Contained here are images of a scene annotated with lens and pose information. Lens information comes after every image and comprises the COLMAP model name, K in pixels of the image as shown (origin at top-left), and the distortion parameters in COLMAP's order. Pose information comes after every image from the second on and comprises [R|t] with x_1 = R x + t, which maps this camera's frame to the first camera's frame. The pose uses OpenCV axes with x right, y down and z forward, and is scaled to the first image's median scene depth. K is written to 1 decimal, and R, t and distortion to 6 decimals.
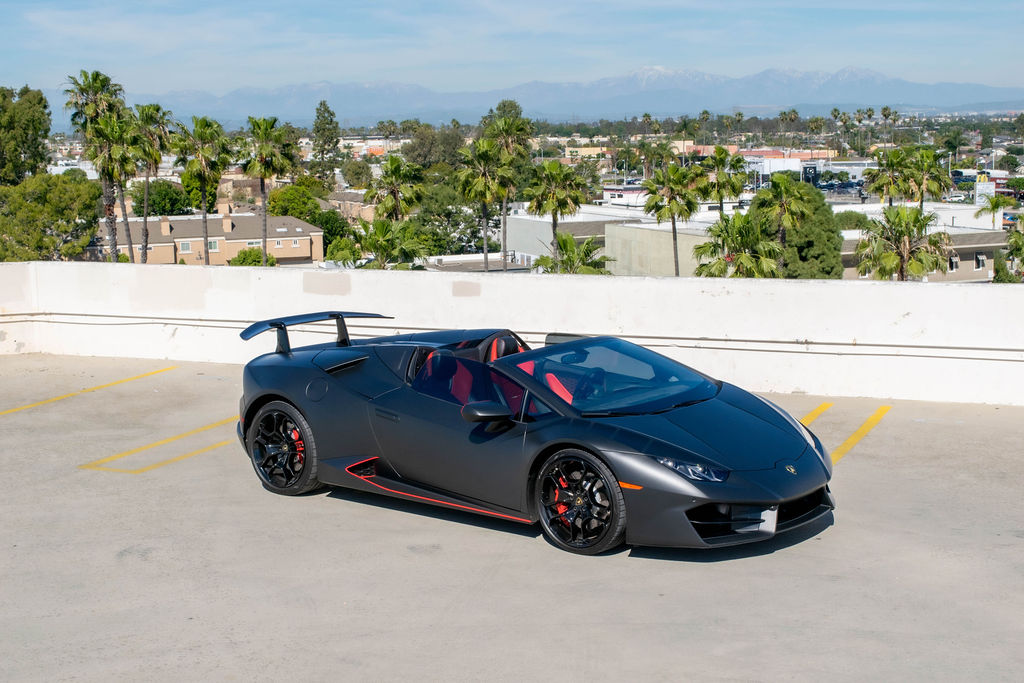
lens RADIAL K [[1614.6, 0, 512.0], [0, 1614.6, 341.5], [0, 0, 1]] dist [0.009729, -0.001149]
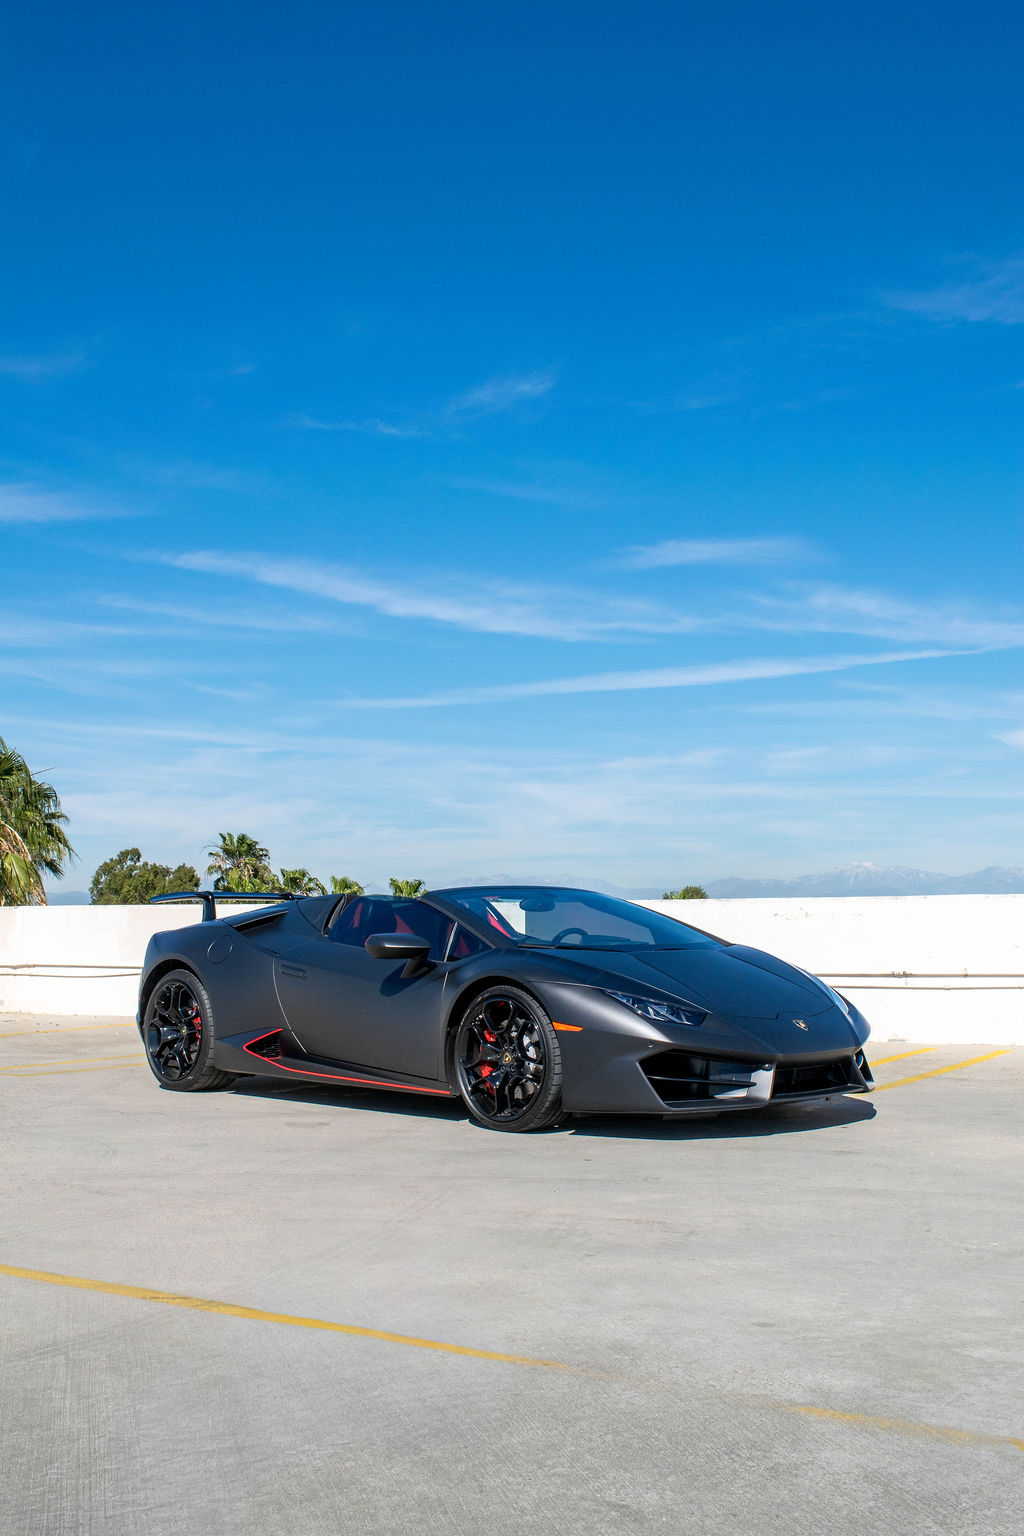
lens RADIAL K [[1749.4, 0, 512.0], [0, 1749.4, 768.0], [0, 0, 1]] dist [-0.060402, 0.013738]
pose [[0.992296, 0.003691, -0.123833, 0.121226], [-0.032847, 0.971622, -0.234248, 0.134134], [0.119455, 0.236511, 0.964258, 0.171708]]
